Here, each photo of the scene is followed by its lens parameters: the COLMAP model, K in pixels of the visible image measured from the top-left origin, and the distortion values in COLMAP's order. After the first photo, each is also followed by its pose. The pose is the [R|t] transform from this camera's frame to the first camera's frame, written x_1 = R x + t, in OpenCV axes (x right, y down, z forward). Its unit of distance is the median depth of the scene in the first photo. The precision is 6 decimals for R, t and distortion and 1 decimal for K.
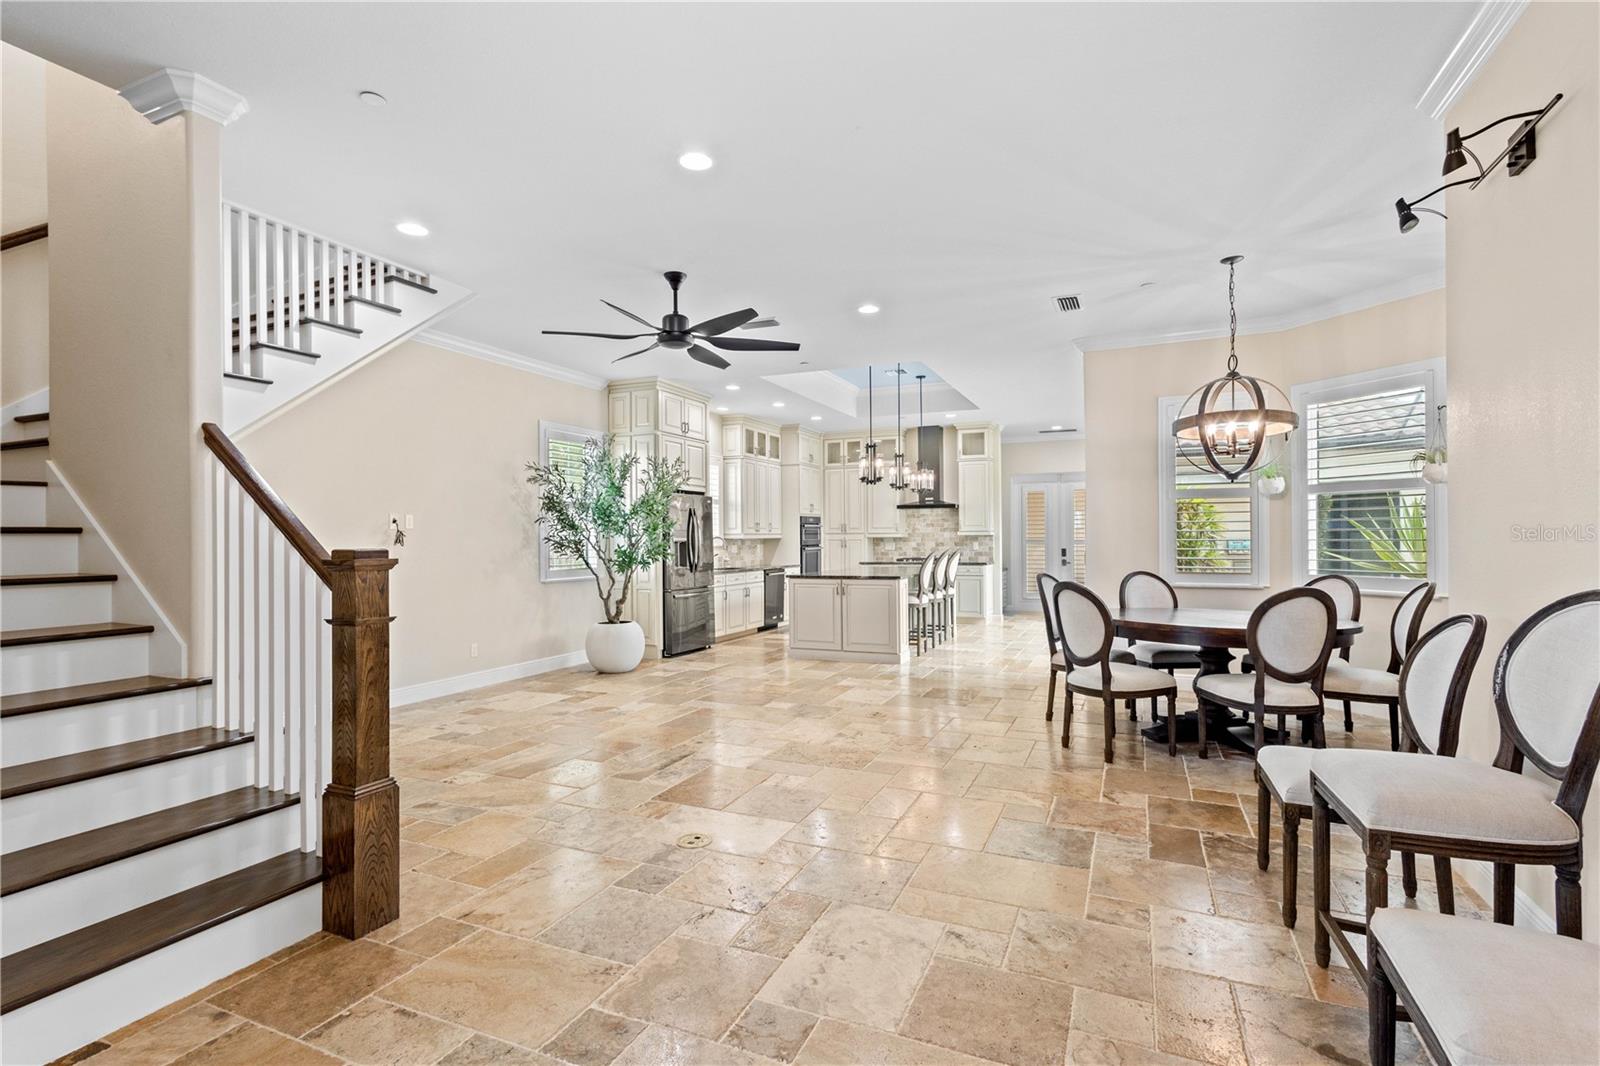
lens RADIAL K [[741.7, 0, 800.5], [0, 741.7, 534.6], [0, 0, 1]] dist [0.010984, -0.002156]
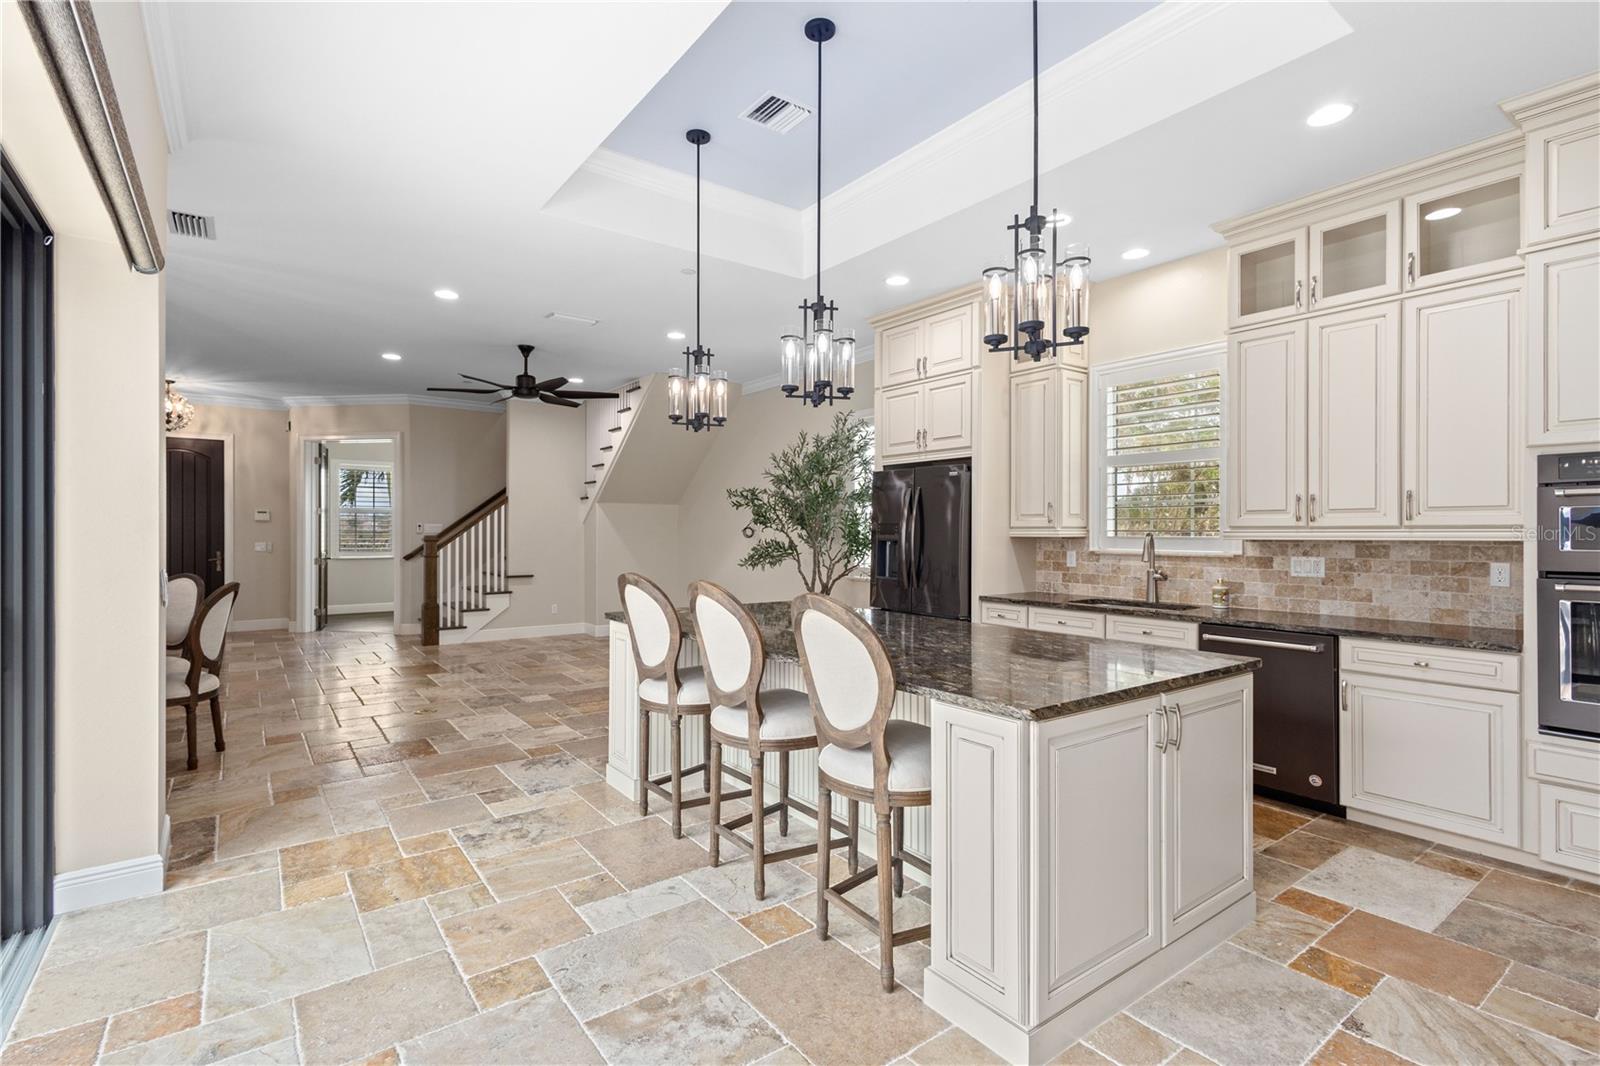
lens RADIAL K [[741.7, 0, 797.8], [0, 741.7, 534.8], [0, 0, 1]] dist [0.010984, -0.002156]
pose [[-0.488760, 0.010217, -0.872358, 0.348787], [0.004376, 0.999948, 0.009260, -0.001518], [0.872407, 0.000708, -0.488779, 0.913515]]
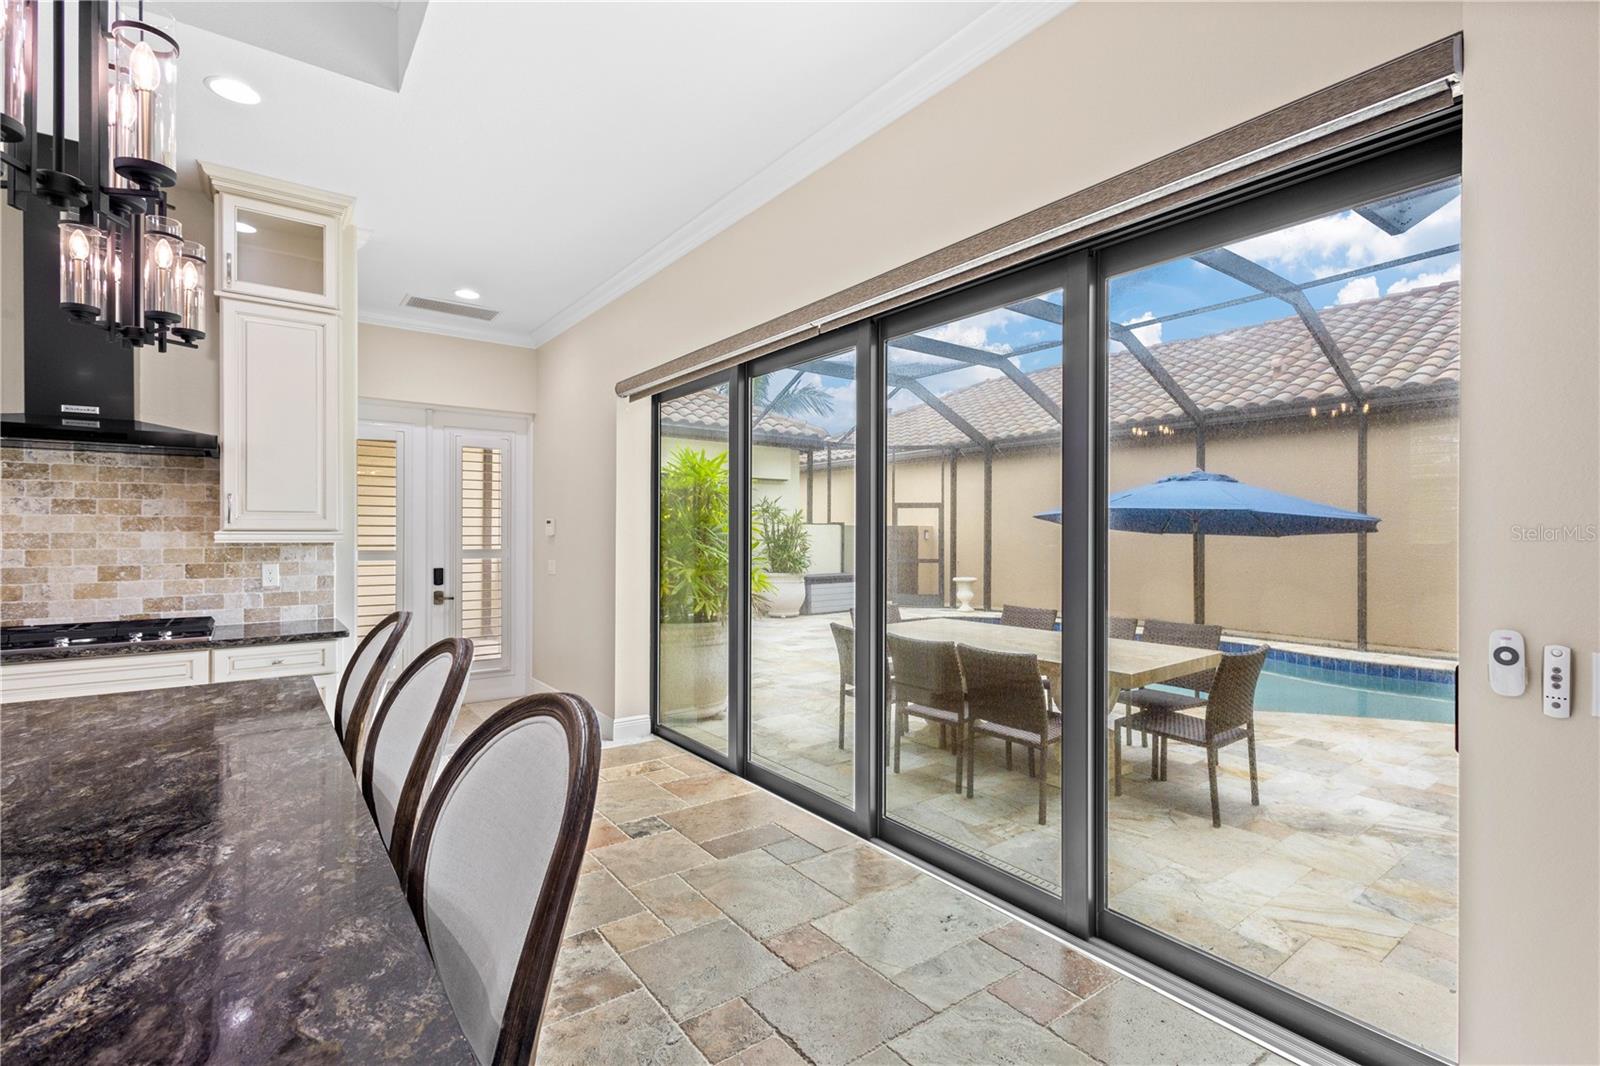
lens RADIAL K [[741.7, 0, 801.4], [0, 741.7, 532.9], [0, 0, 1]] dist [0.010984, -0.002156]
pose [[0.493177, 0.007937, 0.869893, 0.066651], [-0.007262, 0.999961, -0.005006, -0.003319], [-0.869898, -0.003849, 0.493216, 0.646937]]
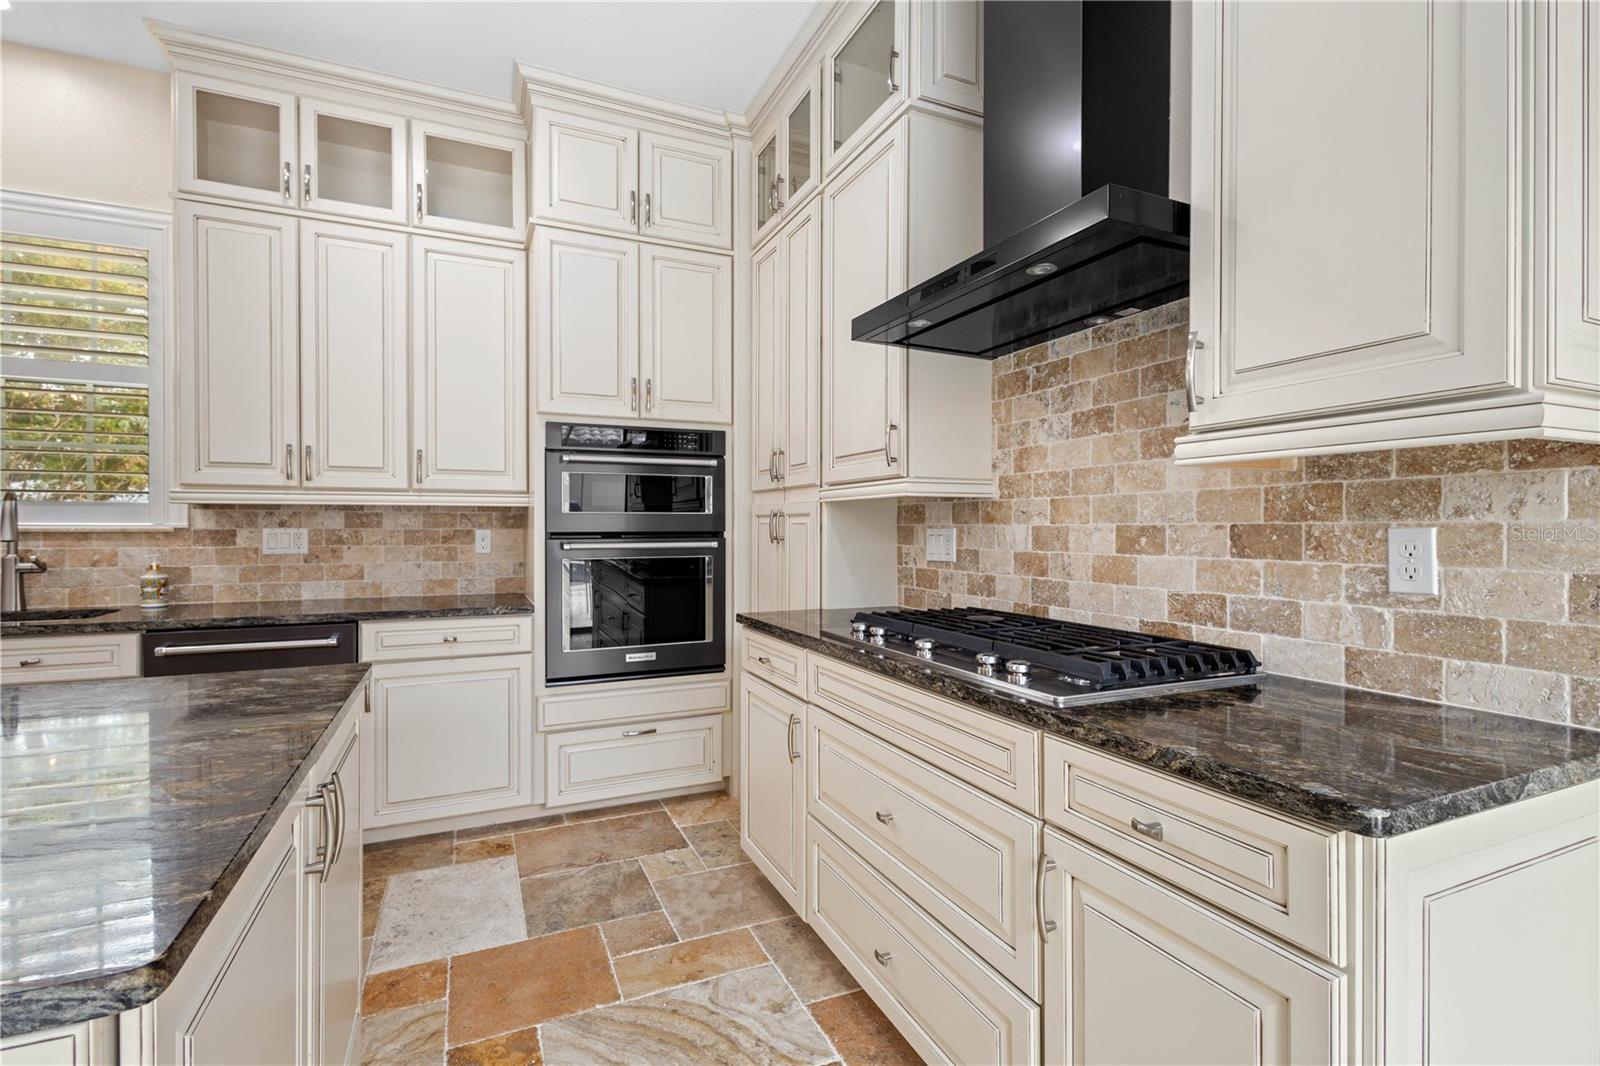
lens RADIAL K [[741.7, 0, 800.7], [0, 741.7, 530.1], [0, 0, 1]] dist [0.010984, -0.002156]
pose [[0.746131, 0.010777, -0.665712, 0.246545], [-0.005374, 0.999934, 0.010164, 0.010336], [0.665778, -0.004007, 0.746139, 0.872009]]
